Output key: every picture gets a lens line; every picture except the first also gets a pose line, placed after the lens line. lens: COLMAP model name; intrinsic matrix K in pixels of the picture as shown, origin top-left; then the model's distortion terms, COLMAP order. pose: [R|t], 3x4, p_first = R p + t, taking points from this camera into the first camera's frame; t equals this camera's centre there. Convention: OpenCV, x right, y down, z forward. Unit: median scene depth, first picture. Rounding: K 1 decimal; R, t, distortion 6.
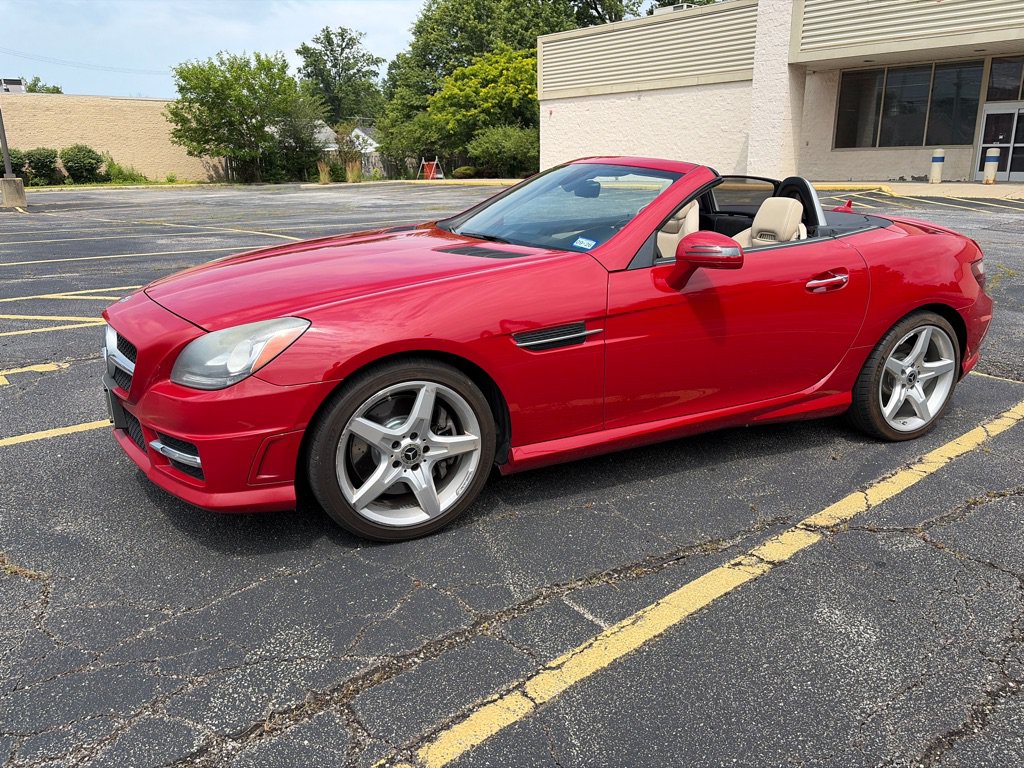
lens RADIAL K [[771.9, 0, 510.2], [0, 771.9, 383.3], [0, 0, 1]] dist [0.031963, -0.027222]
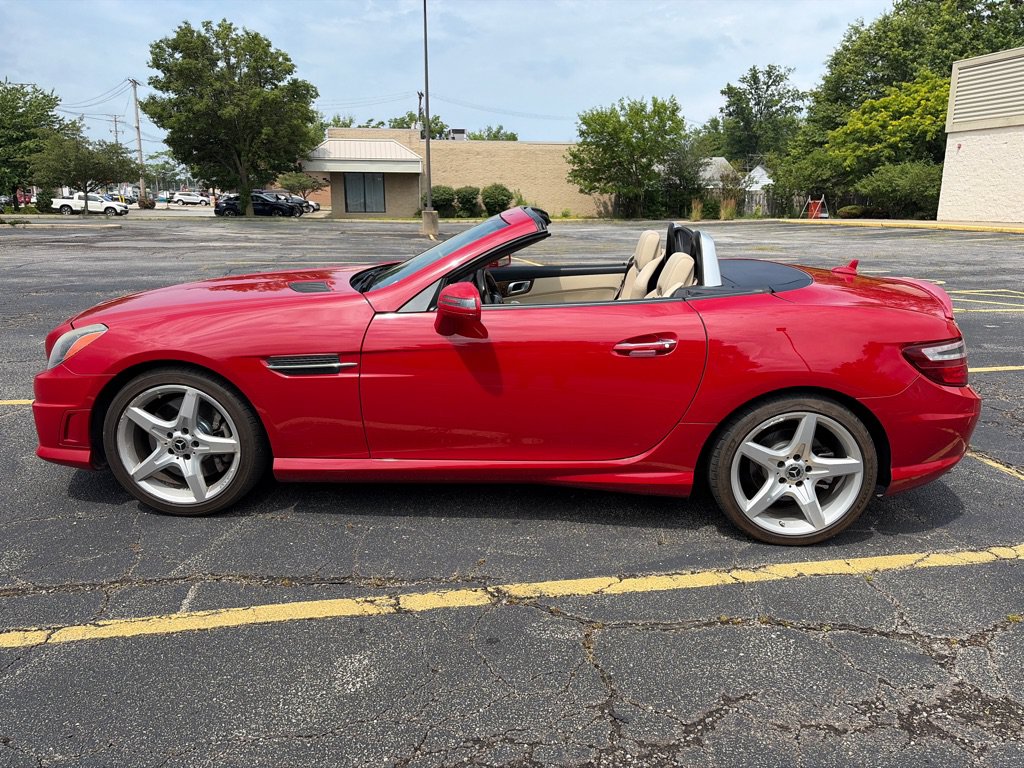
lens RADIAL K [[771.9, 0, 510.2], [0, 771.9, 383.3], [0, 0, 1]] dist [0.031963, -0.027222]
pose [[0.871837, 0.125425, -0.473464, 0.094771], [-0.146197, 0.989230, -0.007152, -0.007656], [0.467468, 0.075454, 0.880784, 0.016580]]
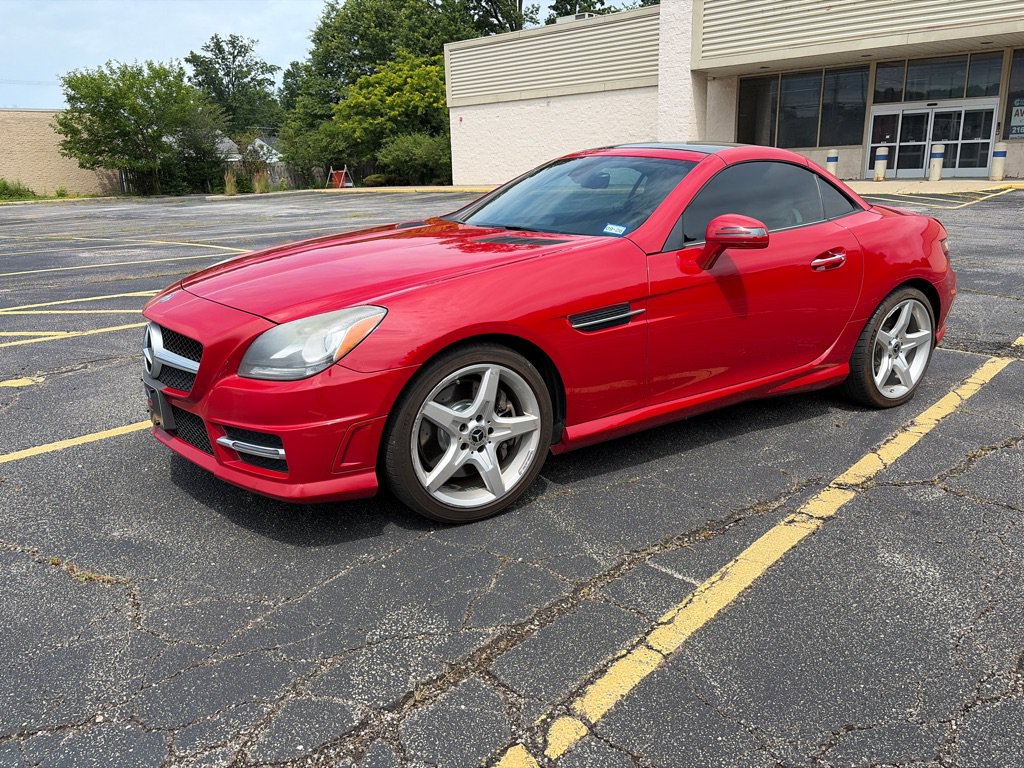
lens RADIAL K [[768.8, 0, 509.7], [0, 768.8, 383.3], [0, 0, 1]] dist [0.050029, -0.056179]
pose [[0.992530, -0.048621, 0.111895, -0.021185], [0.049606, 0.998751, -0.006031, 0.003151], [-0.111462, 0.011536, 0.993702, -0.001997]]
